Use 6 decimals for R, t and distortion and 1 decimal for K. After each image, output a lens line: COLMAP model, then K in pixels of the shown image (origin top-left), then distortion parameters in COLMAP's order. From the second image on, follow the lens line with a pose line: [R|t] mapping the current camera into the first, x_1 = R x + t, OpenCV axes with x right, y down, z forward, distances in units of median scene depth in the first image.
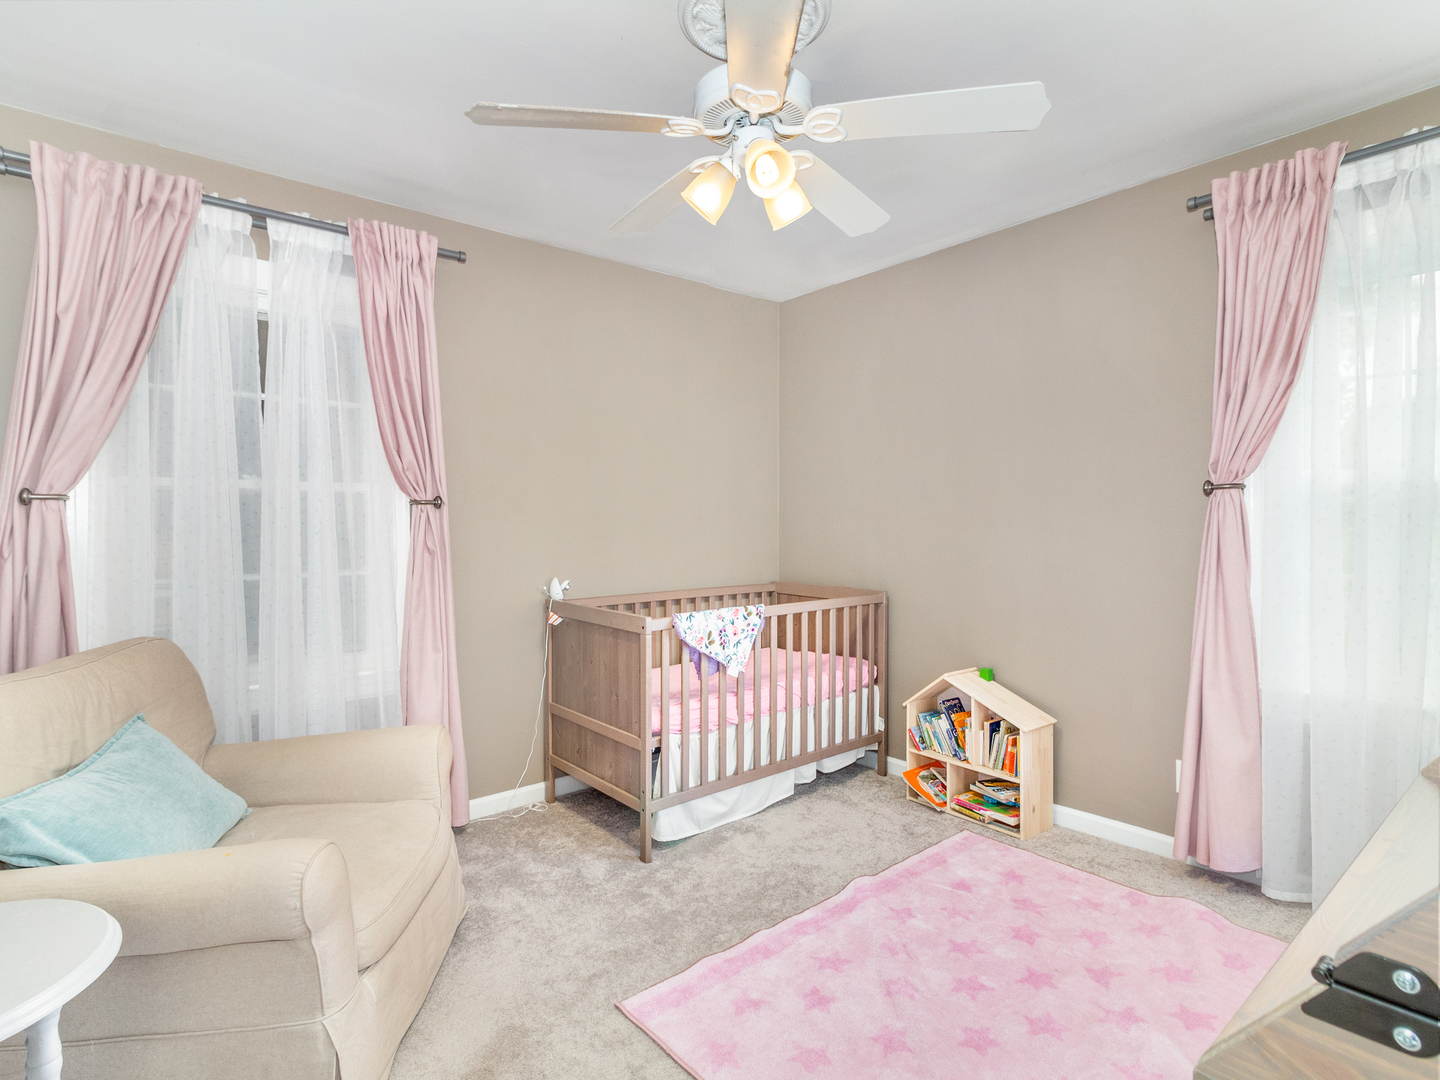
lens RADIAL K [[758.6, 0, 717.1], [0, 758.6, 529.9], [0, 0, 1]] dist [0.002110, 0.000592]
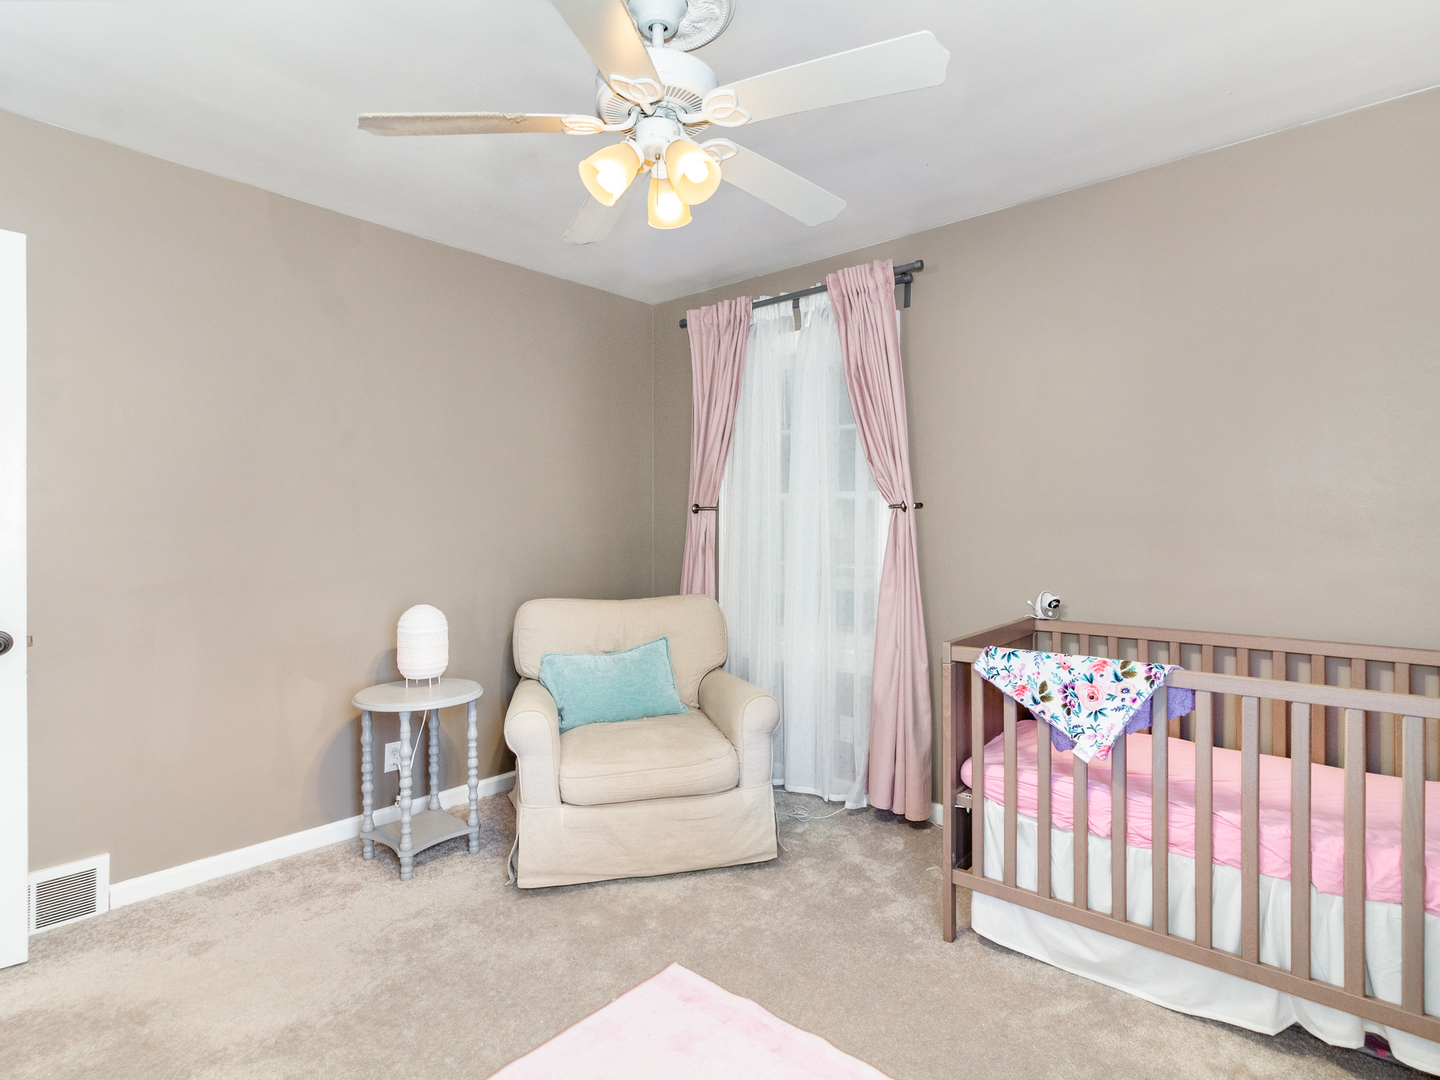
lens RADIAL K [[758.6, 0, 717.1], [0, 758.6, 529.9], [0, 0, 1]] dist [0.002110, 0.000592]
pose [[0.146075, 0.011361, -0.989208, 0.627774], [-0.012640, 0.999874, 0.009617, -0.010529], [0.989193, 0.011099, 0.146200, 0.581012]]
